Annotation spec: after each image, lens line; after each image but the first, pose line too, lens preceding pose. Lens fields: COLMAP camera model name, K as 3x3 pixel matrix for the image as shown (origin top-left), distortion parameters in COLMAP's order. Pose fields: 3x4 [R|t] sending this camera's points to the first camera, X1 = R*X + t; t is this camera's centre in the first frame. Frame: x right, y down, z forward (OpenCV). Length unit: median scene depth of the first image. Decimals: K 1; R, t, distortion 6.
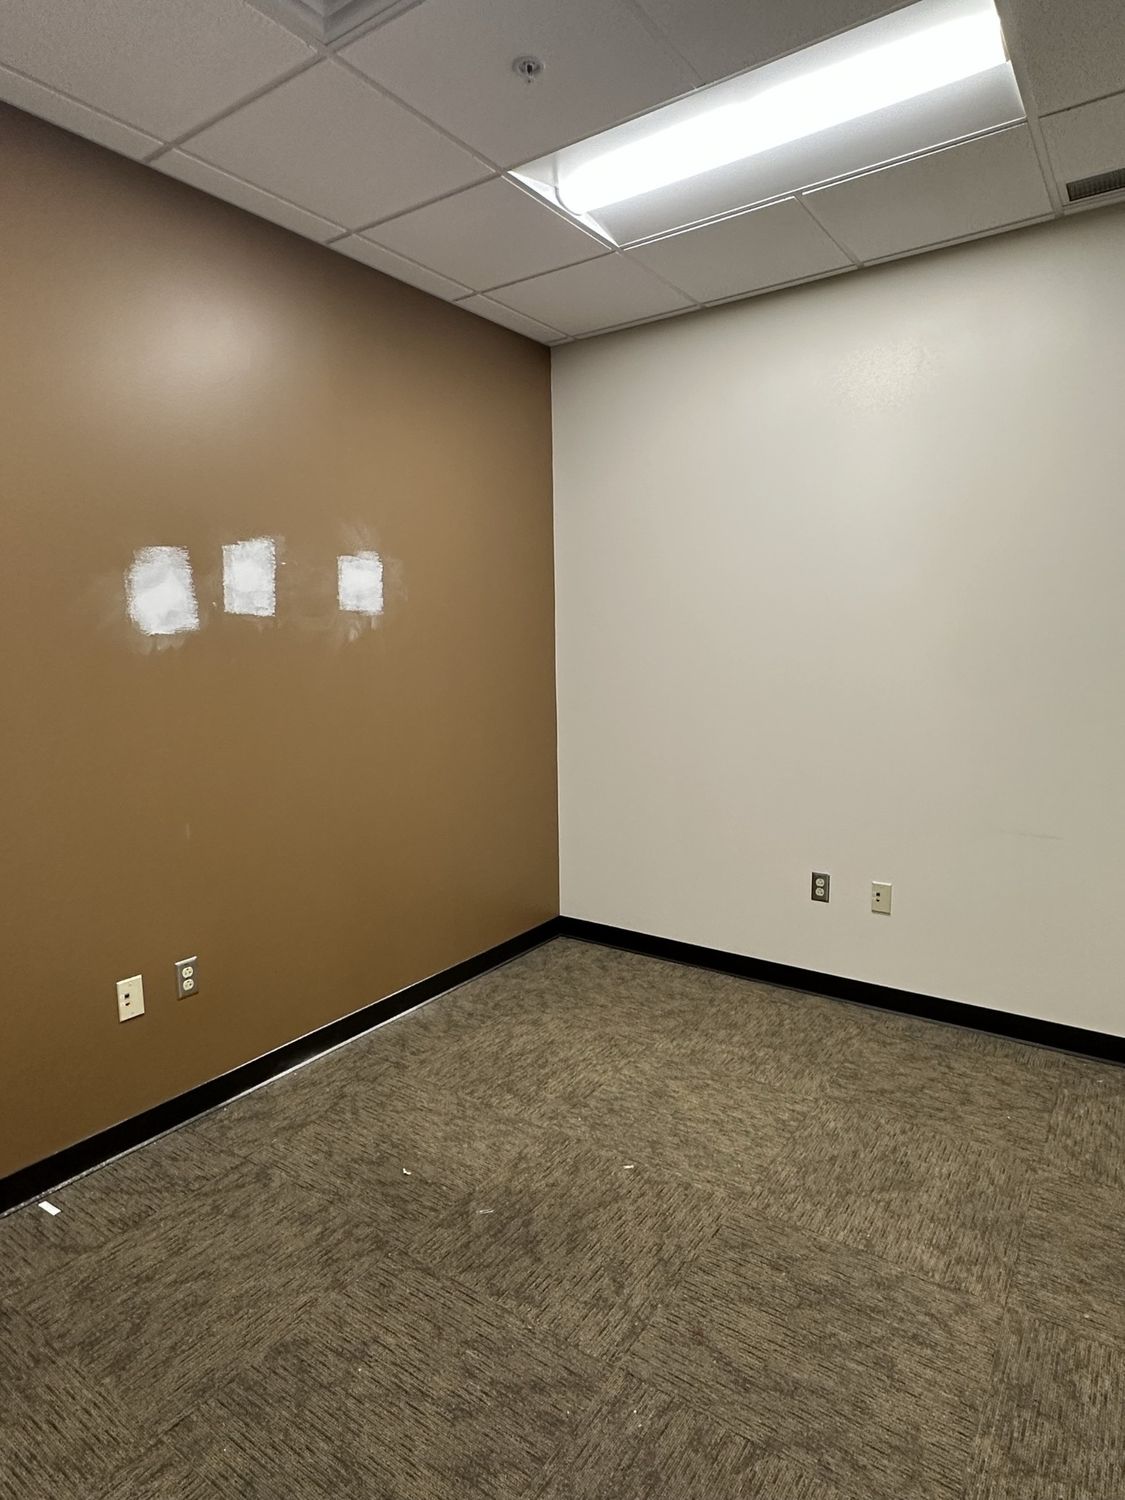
lens RADIAL K [[857.9, 0, 558.4], [0, 857.9, 750.0], [0, 0, 1]] dist [0.000933, 0.001515]
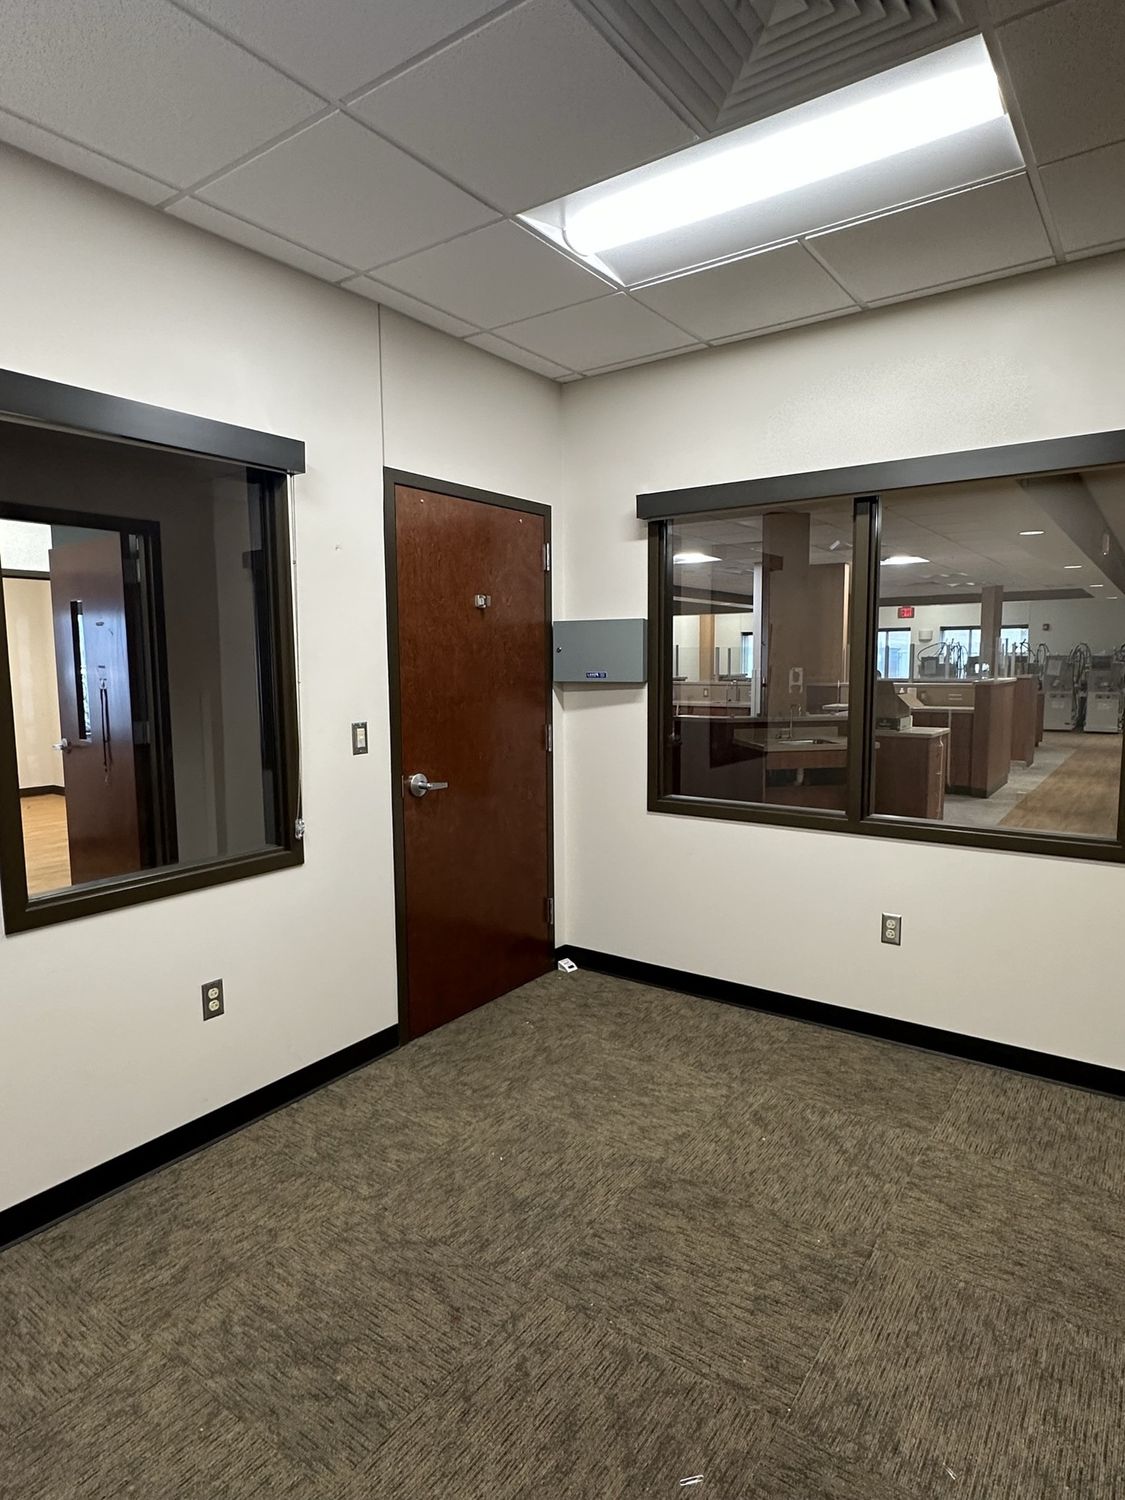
lens RADIAL K [[857.9, 0, 558.4], [0, 857.9, 750.0], [0, 0, 1]] dist [0.000933, 0.001515]
pose [[-0.999639, 0.021458, 0.016197, 0.000197], [0.024685, 0.971264, 0.236722, -0.262143], [-0.010652, 0.237037, -0.971442, 1.825807]]
